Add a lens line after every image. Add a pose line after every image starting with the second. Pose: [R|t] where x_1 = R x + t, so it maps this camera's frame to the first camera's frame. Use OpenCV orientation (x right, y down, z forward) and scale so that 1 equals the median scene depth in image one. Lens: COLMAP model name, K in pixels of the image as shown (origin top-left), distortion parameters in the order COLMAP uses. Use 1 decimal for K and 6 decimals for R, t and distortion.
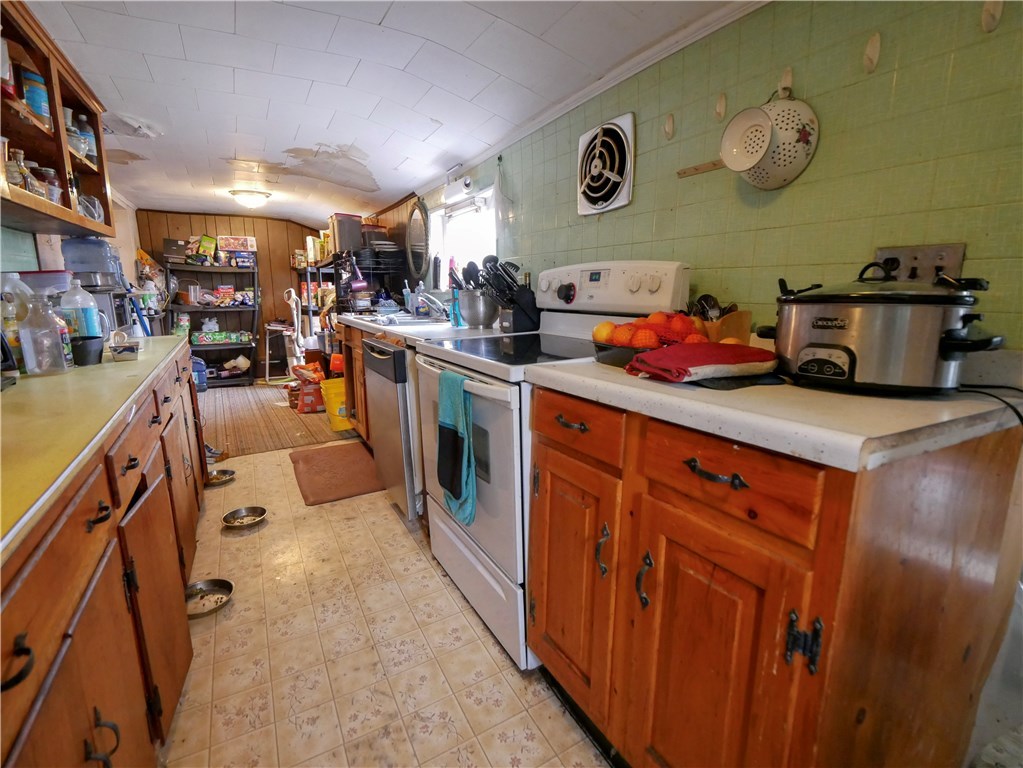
lens RADIAL K [[497.2, 0, 514.0], [0, 497.2, 388.9], [0, 0, 1]] dist [-0.010907, -0.000348]
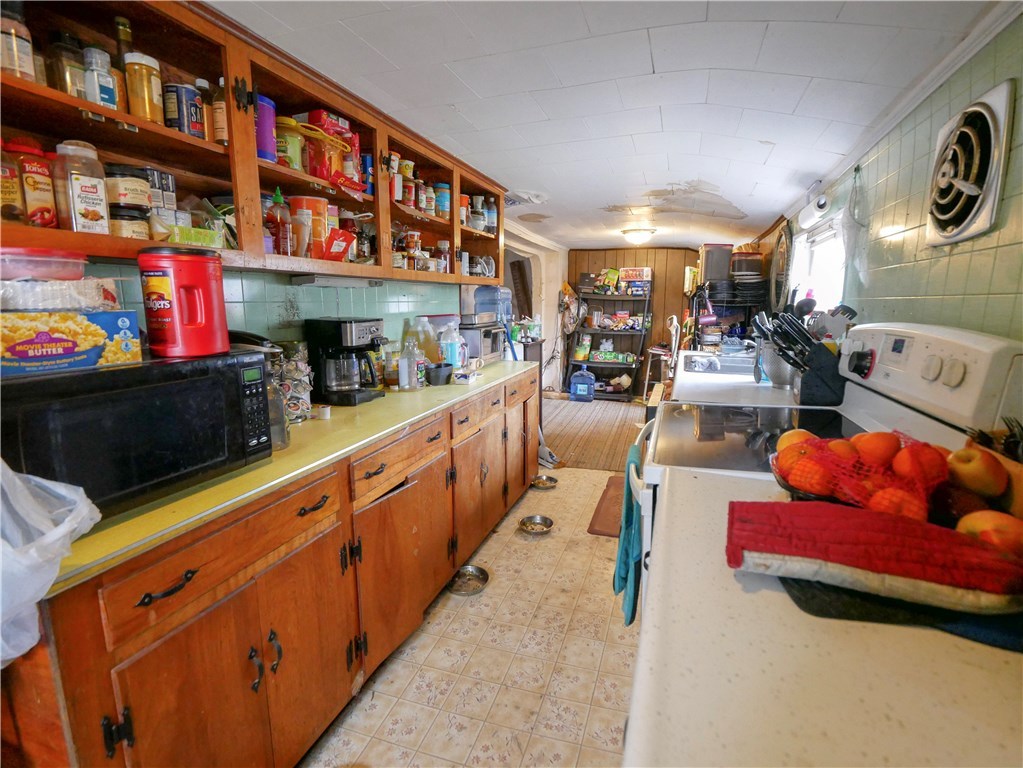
lens RADIAL K [[497.2, 0, 506.9], [0, 497.2, 388.1], [0, 0, 1]] dist [-0.010907, -0.000348]
pose [[0.670711, 0.124329, -0.731225, 0.161709], [-0.147568, 0.988511, 0.032719, -0.061840], [0.726891, 0.085961, 0.681352, 0.096710]]
